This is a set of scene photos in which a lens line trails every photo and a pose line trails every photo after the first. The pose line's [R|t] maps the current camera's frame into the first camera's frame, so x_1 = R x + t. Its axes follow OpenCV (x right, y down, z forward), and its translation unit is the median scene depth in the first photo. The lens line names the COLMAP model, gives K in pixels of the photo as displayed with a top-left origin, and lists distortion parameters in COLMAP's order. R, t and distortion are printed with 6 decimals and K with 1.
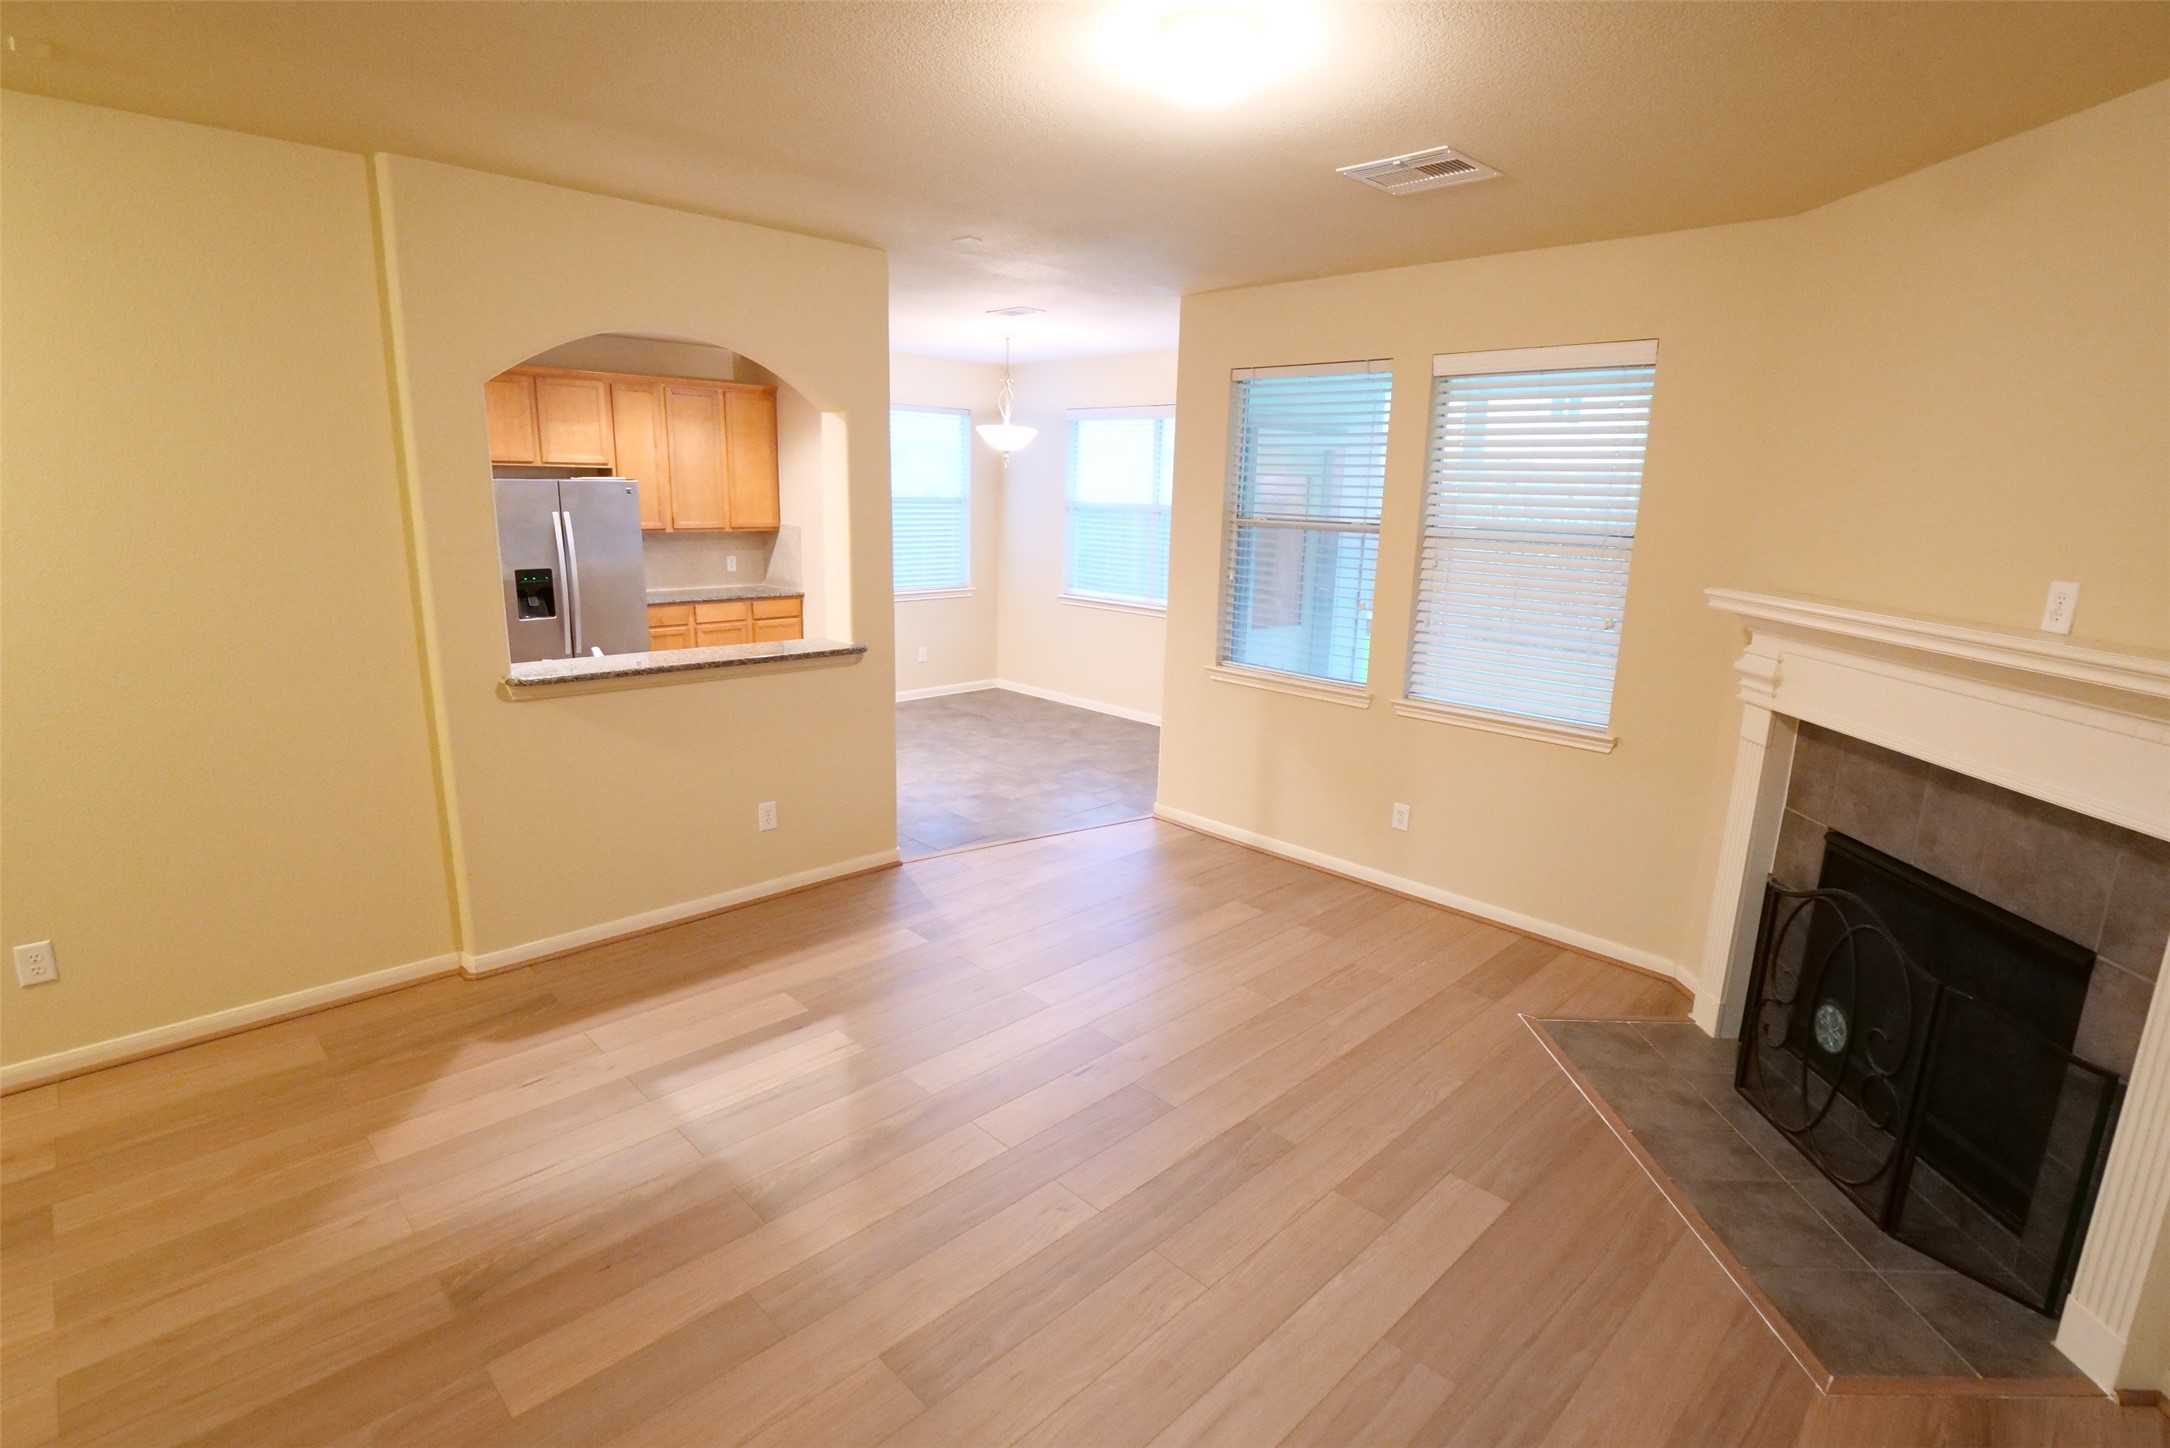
lens RADIAL K [[1058.9, 0, 1079.9], [0, 1058.9, 723.7], [0, 0, 1]] dist [-0.010767, -0.002155]
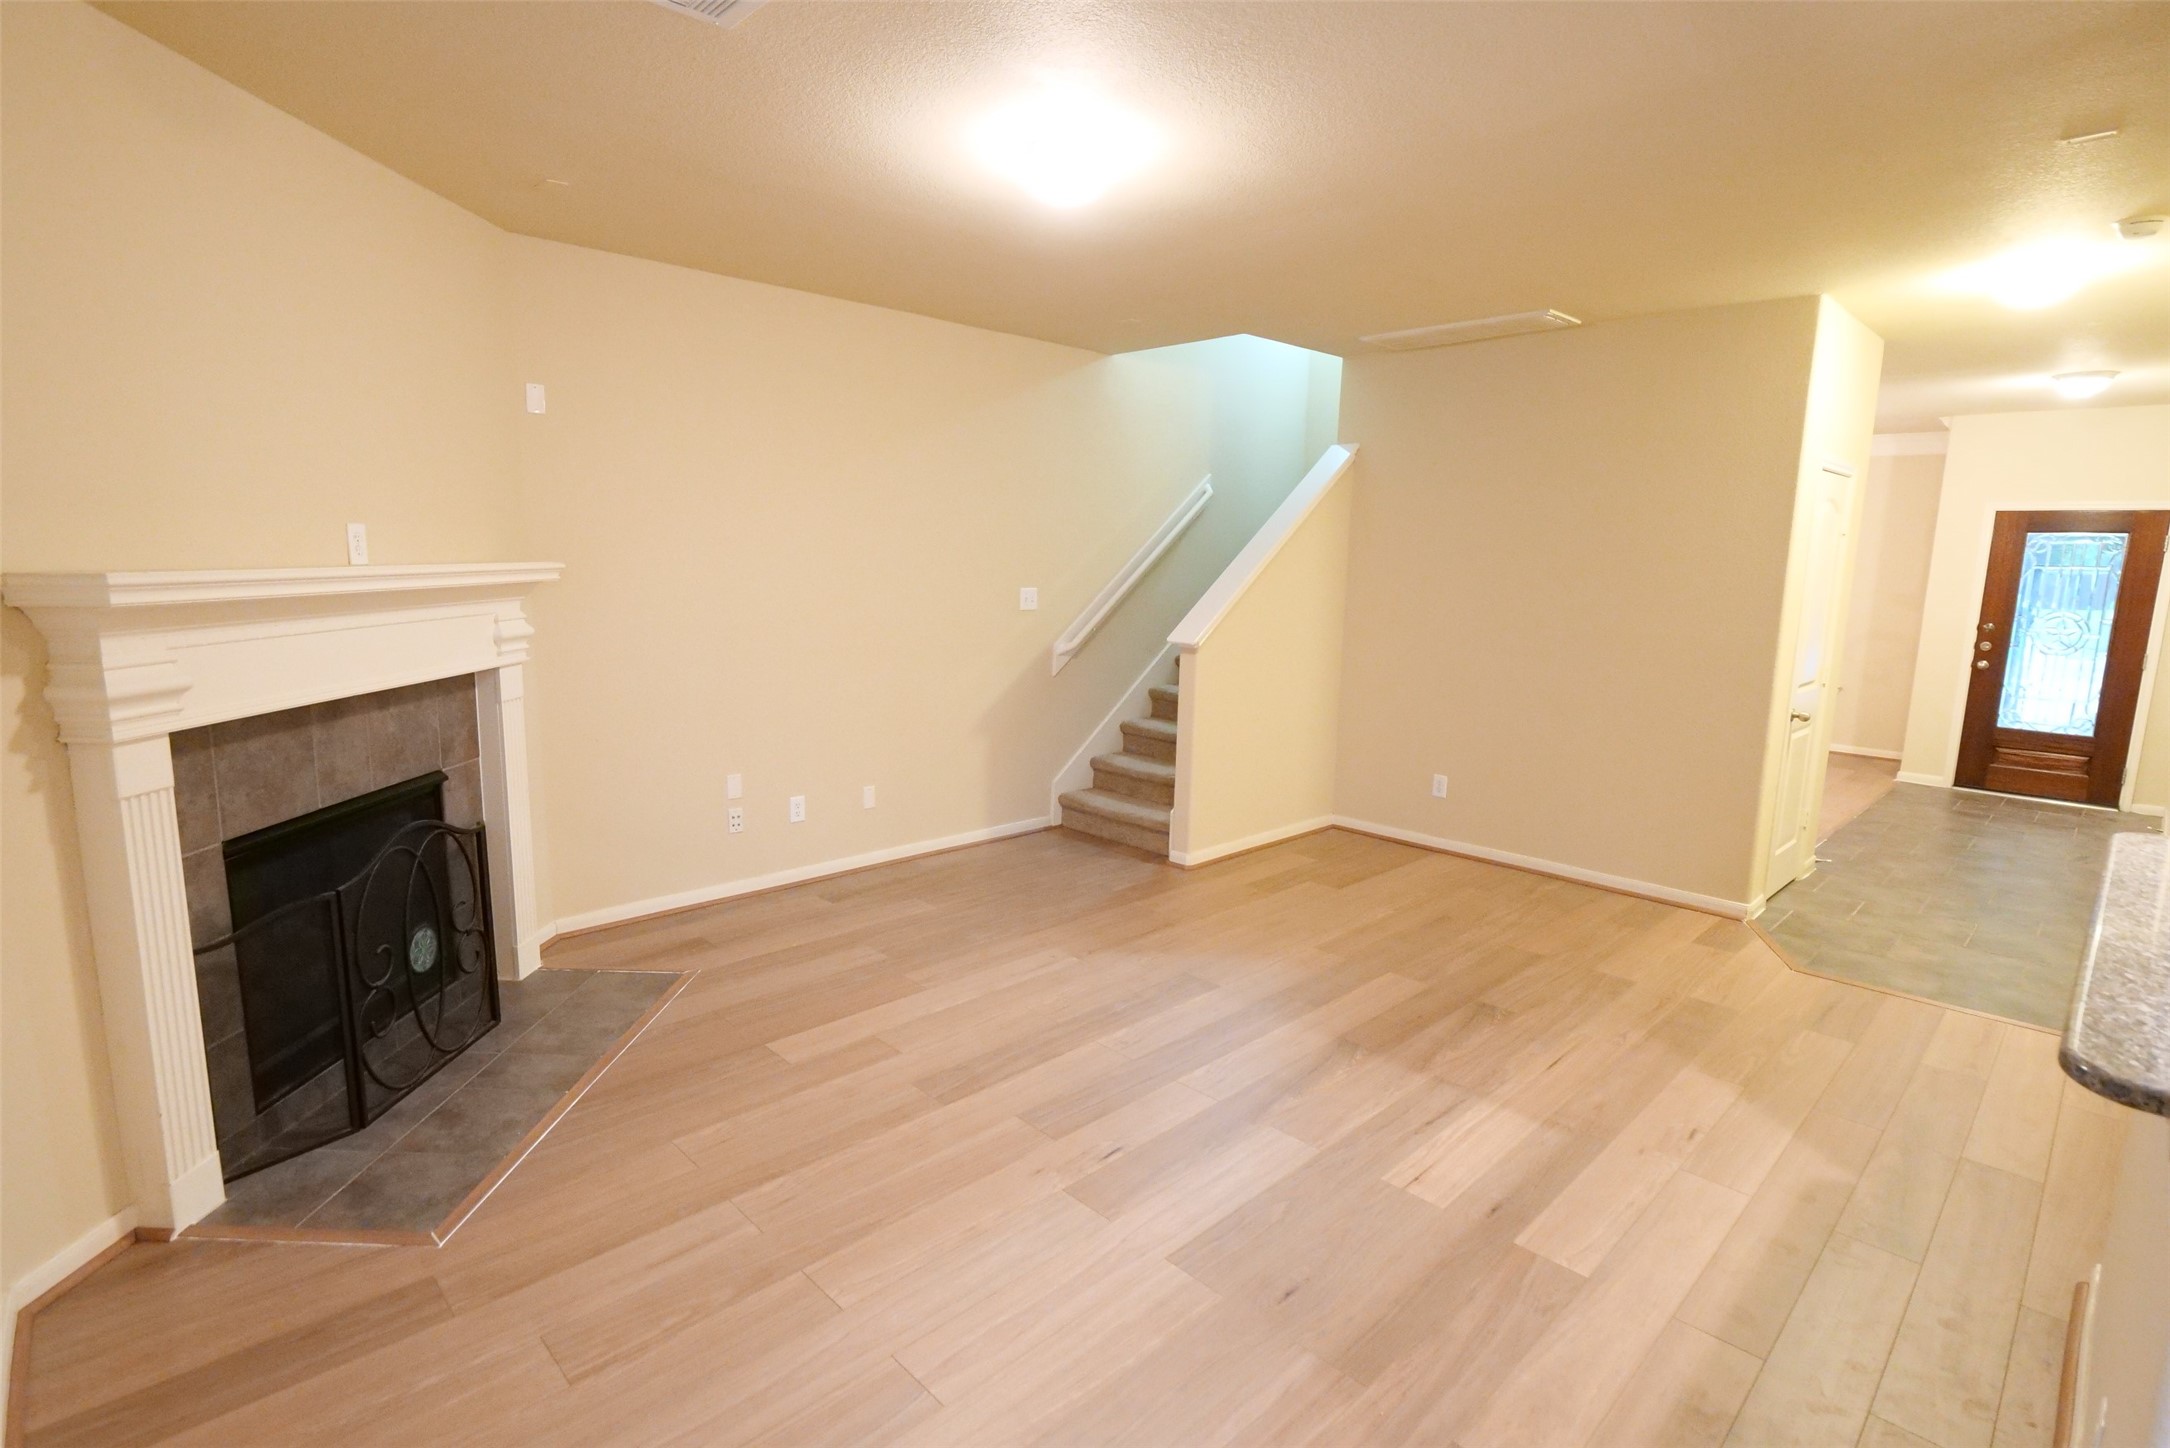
lens RADIAL K [[1058.9, 0, 1079.9], [0, 1058.9, 723.7], [0, 0, 1]] dist [-0.010767, -0.002155]
pose [[-0.998890, -0.047099, -0.000844, 0.025438], [-0.043953, 0.925435, 0.376349, -0.173114], [-0.016945, 0.375968, -0.926478, 0.911456]]
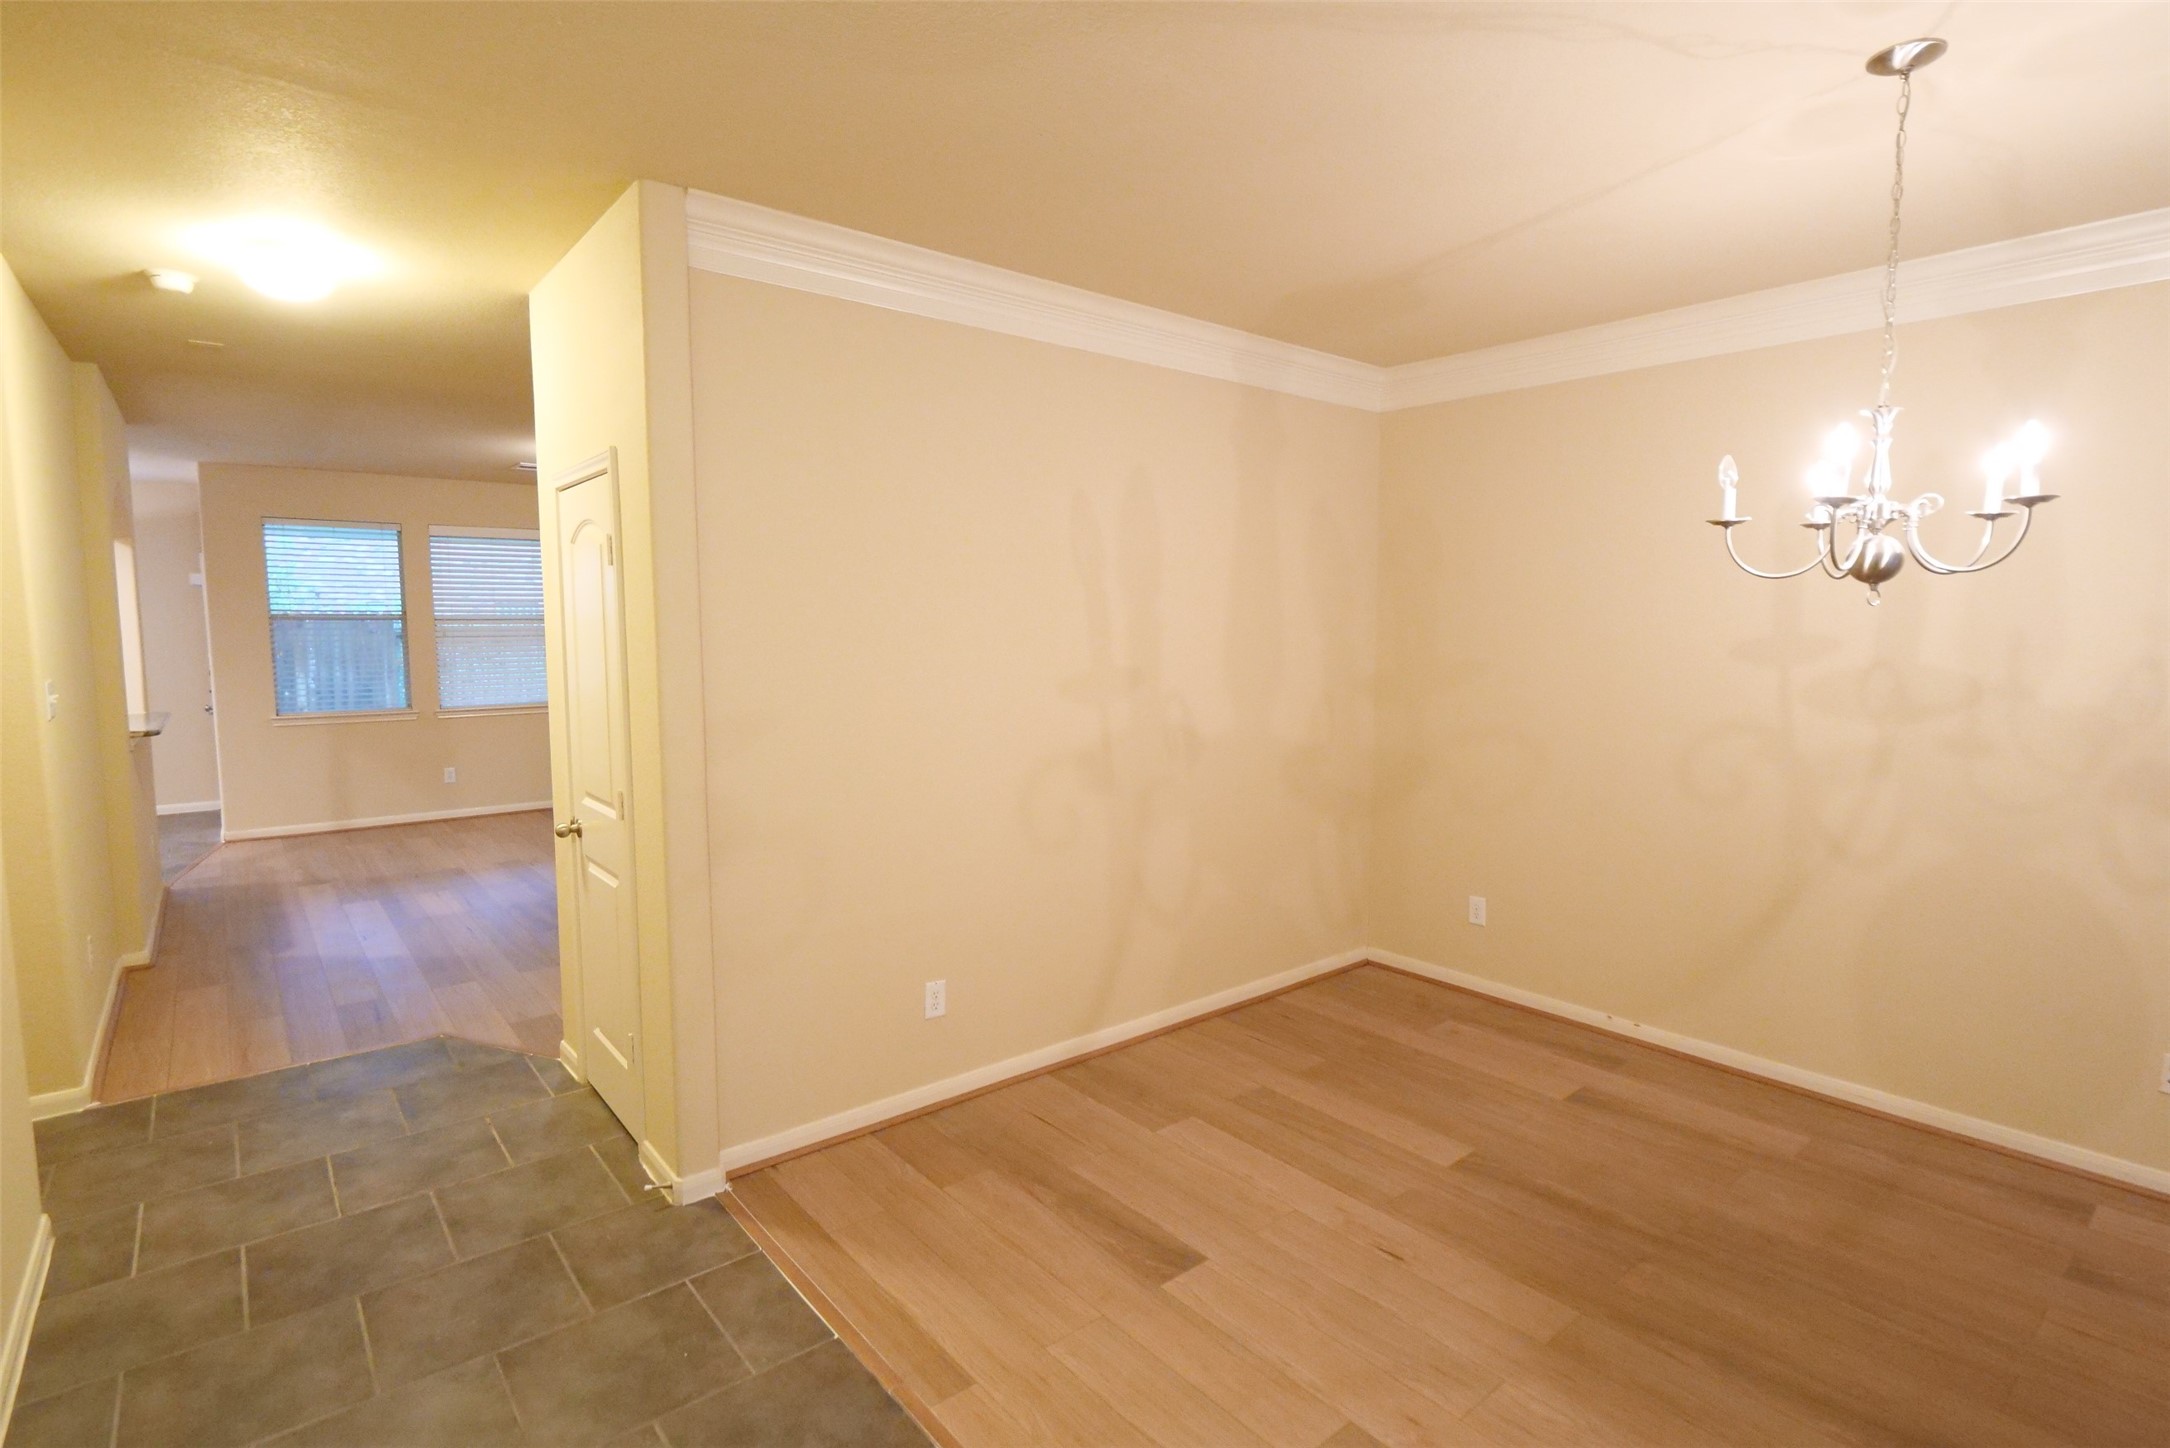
lens RADIAL K [[1058.9, 0, 1079.9], [0, 1058.9, 723.7], [0, 0, 1]] dist [-0.010767, -0.002155]
pose [[0.088732, -0.122983, 0.988434, -1.069683], [0.220827, 0.970082, 0.100876, 0.046518], [-0.971268, 0.209322, 0.113236, -0.200114]]
